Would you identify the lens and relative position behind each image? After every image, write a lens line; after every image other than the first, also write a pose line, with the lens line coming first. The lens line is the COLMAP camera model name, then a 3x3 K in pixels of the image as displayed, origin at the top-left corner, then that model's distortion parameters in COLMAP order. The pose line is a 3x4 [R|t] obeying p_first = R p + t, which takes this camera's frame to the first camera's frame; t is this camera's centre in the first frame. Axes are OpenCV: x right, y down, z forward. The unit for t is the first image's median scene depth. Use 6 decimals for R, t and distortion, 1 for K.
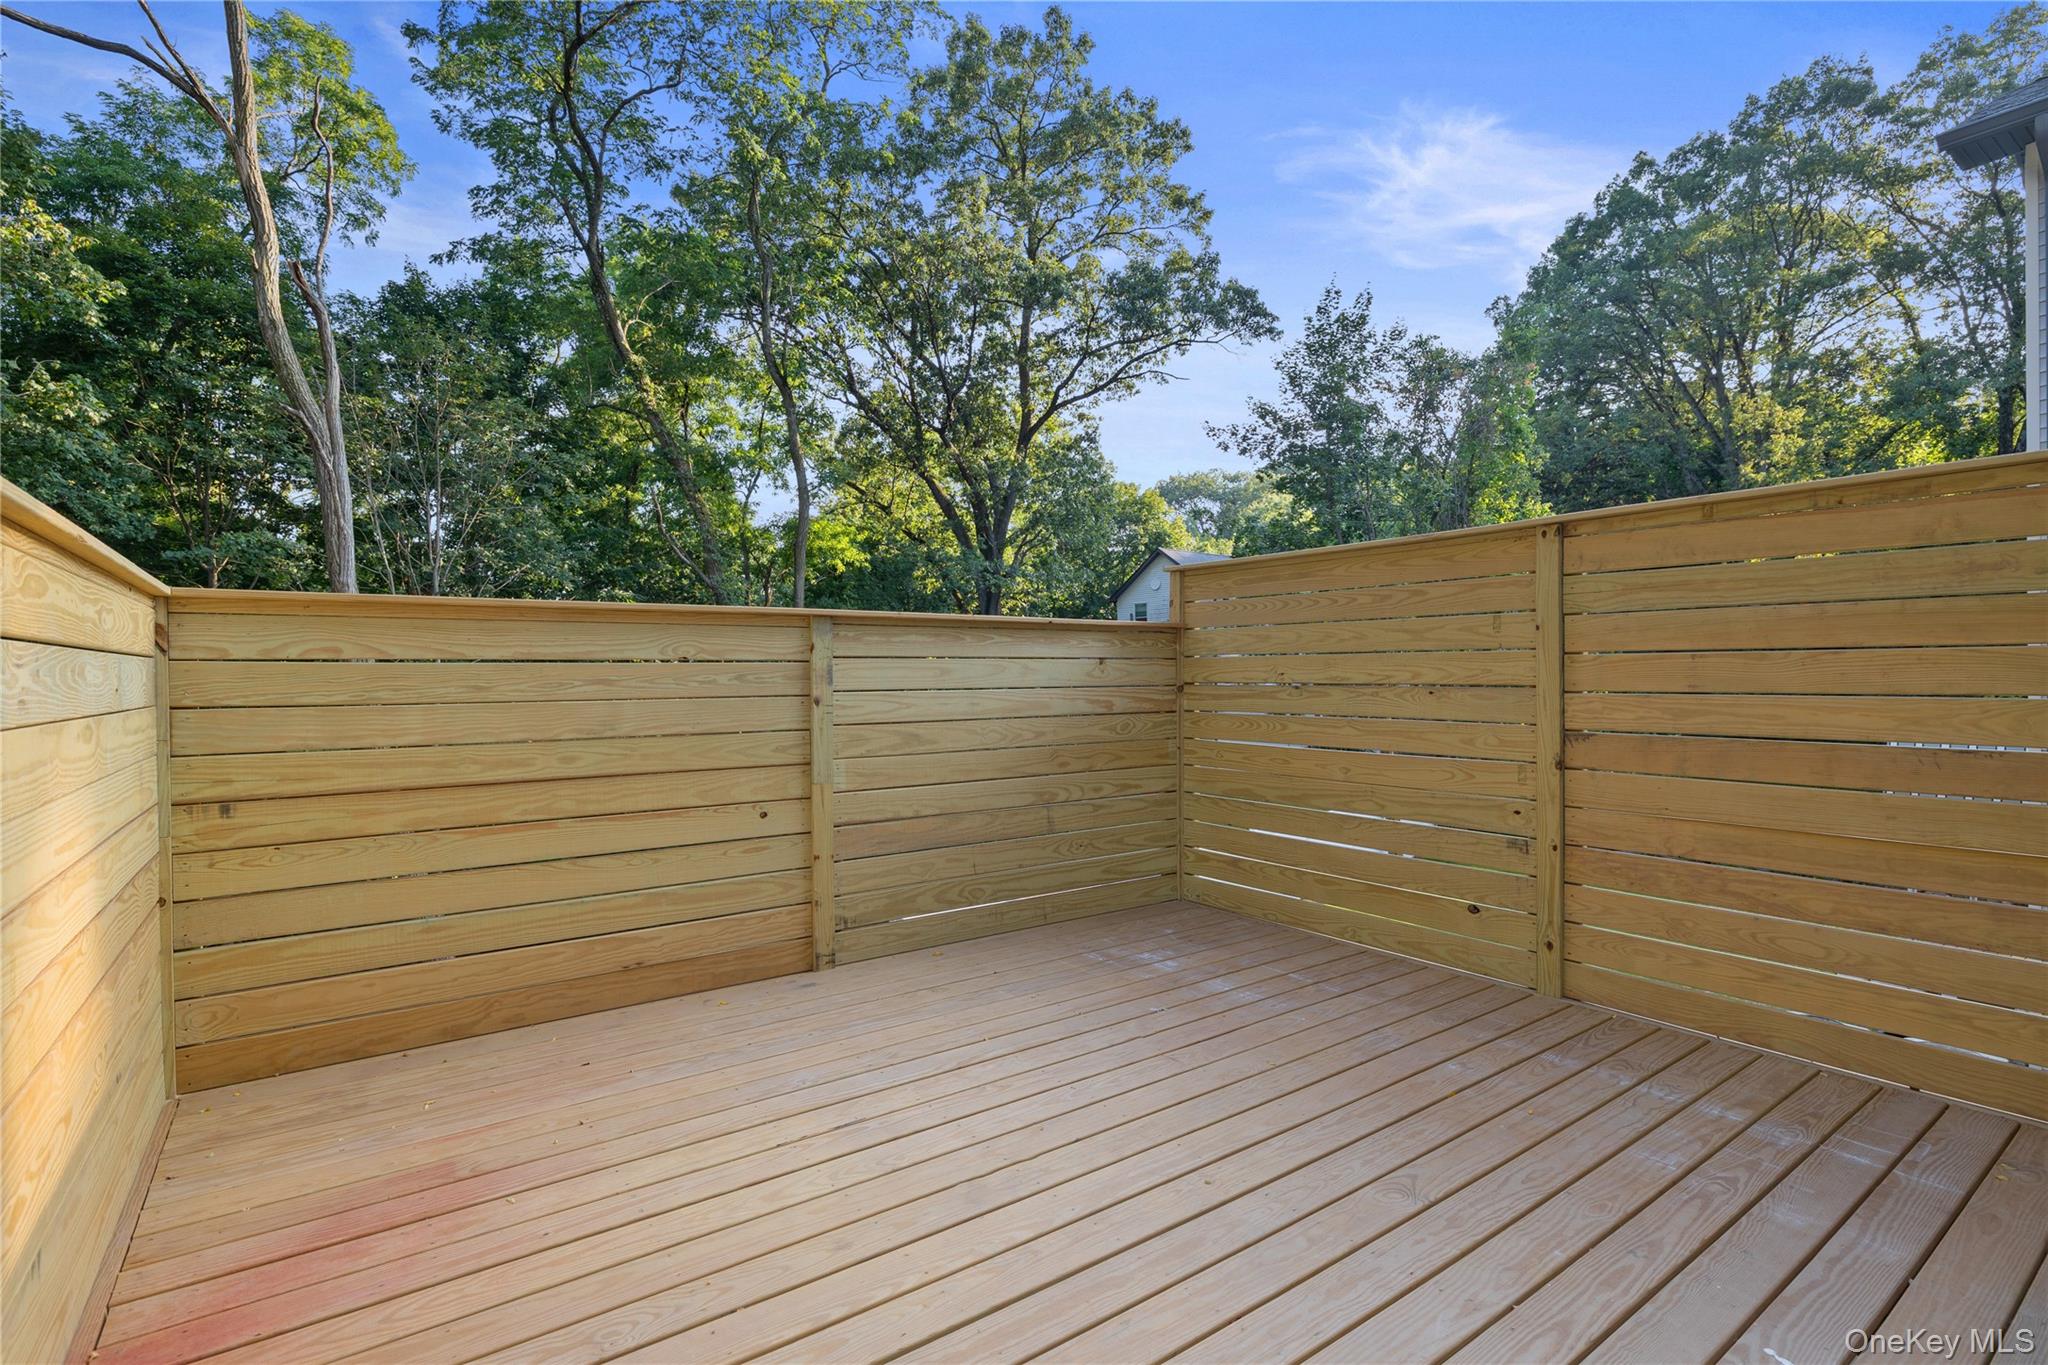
lens RADIAL K [[980.7, 0, 1021.1], [0, 980.7, 681.5], [0, 0, 1]] dist [0.002666, 0.000014]
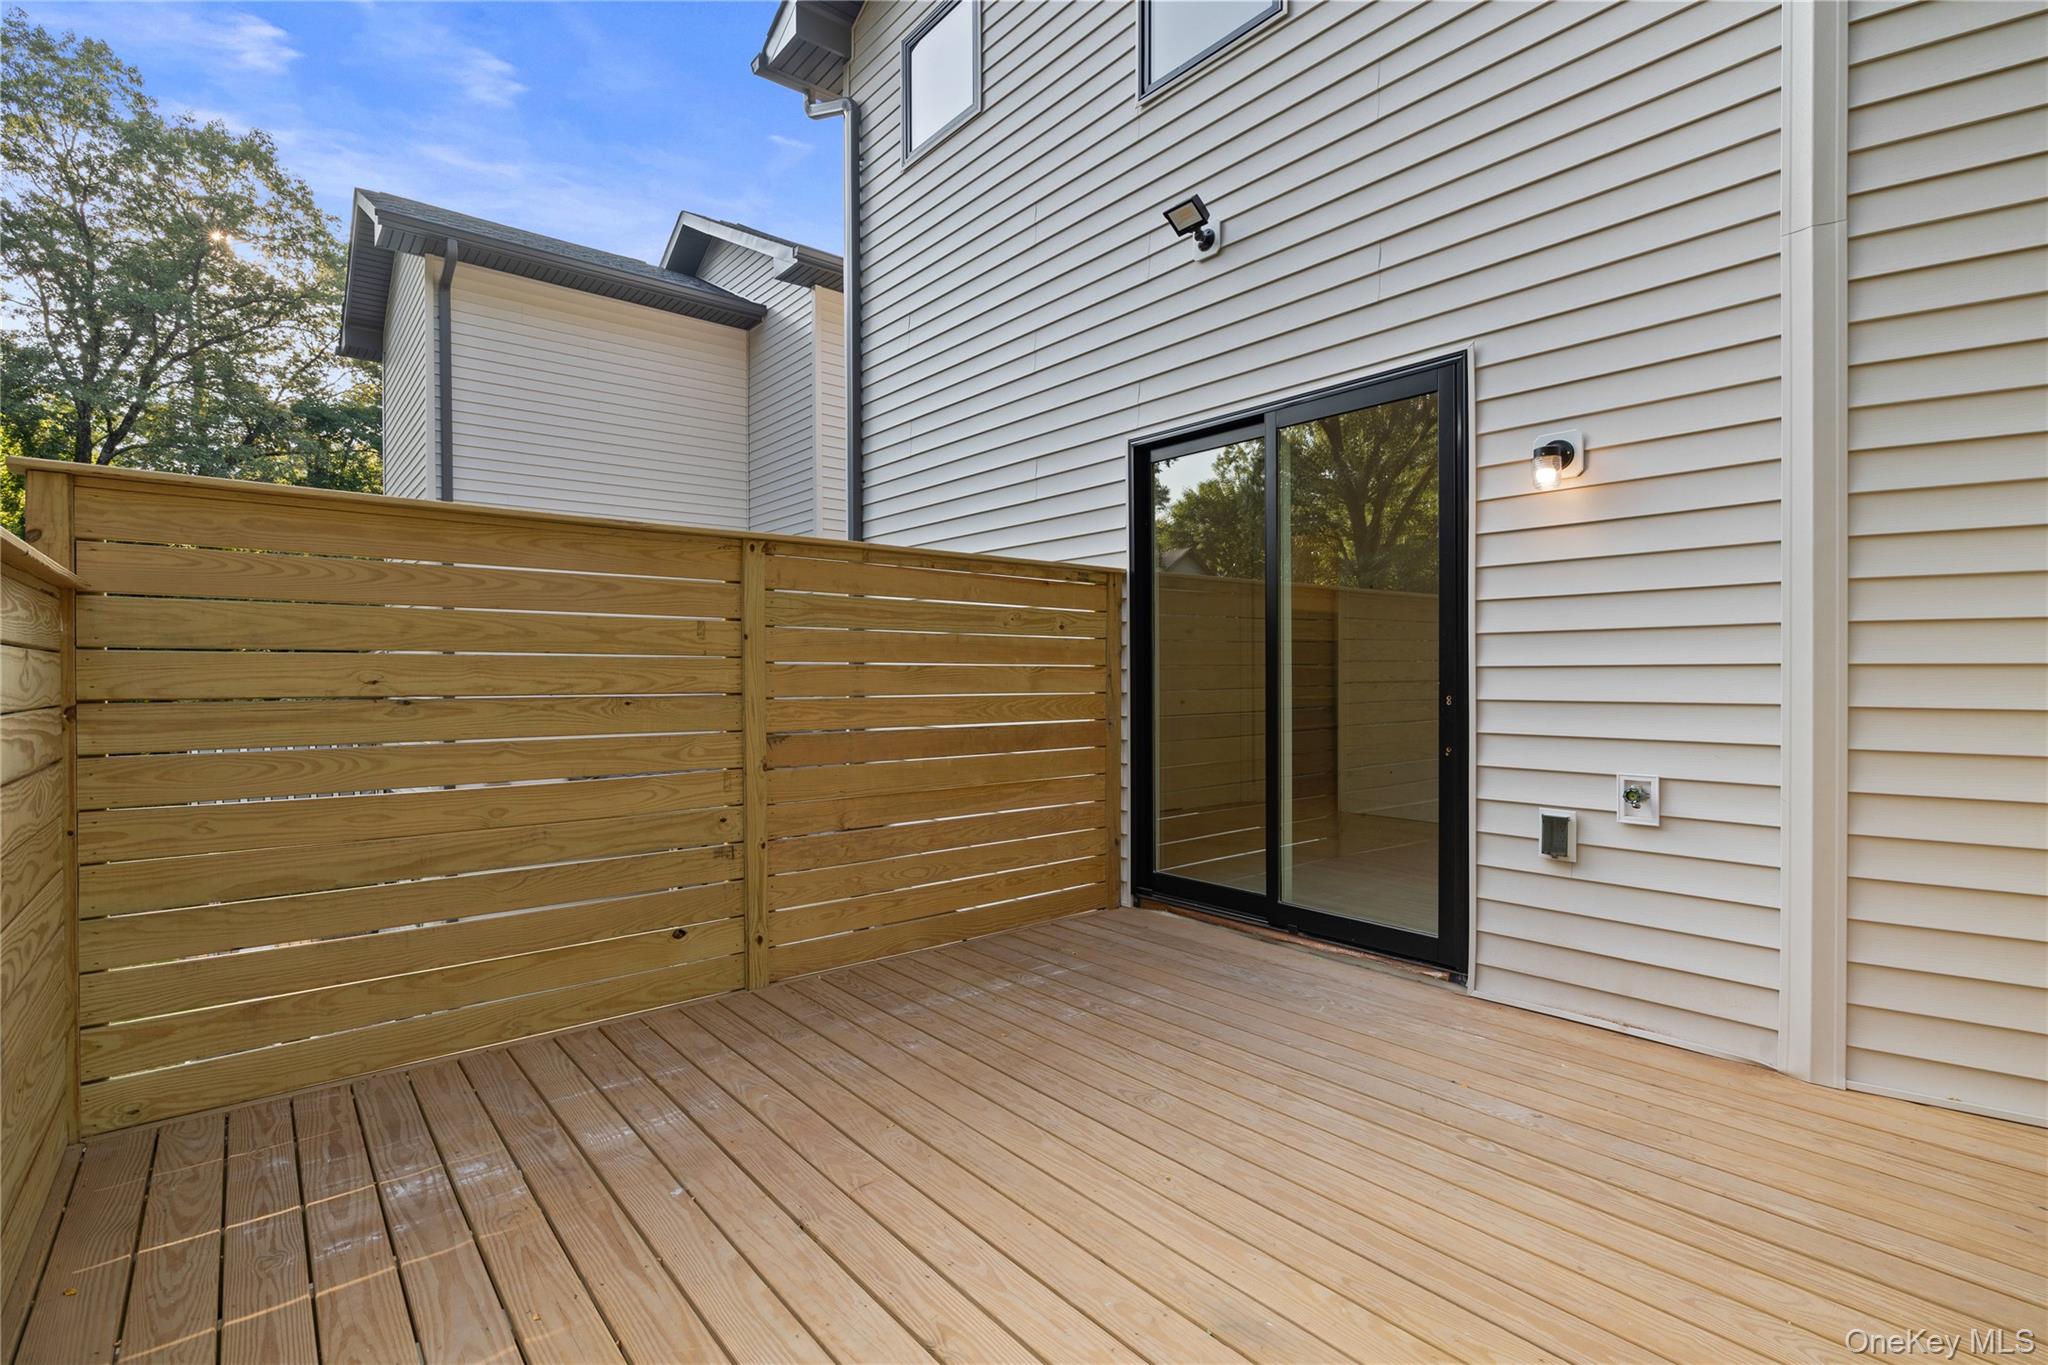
lens RADIAL K [[980.7, 0, 1020.9], [0, 980.7, 680.0], [0, 0, 1]] dist [0.002666, 0.000014]
pose [[-0.093499, 0.000020, 0.995619, -0.526621], [0.008898, 0.999960, 0.000815, -0.007717], [-0.995580, 0.008935, -0.093495, 0.804008]]
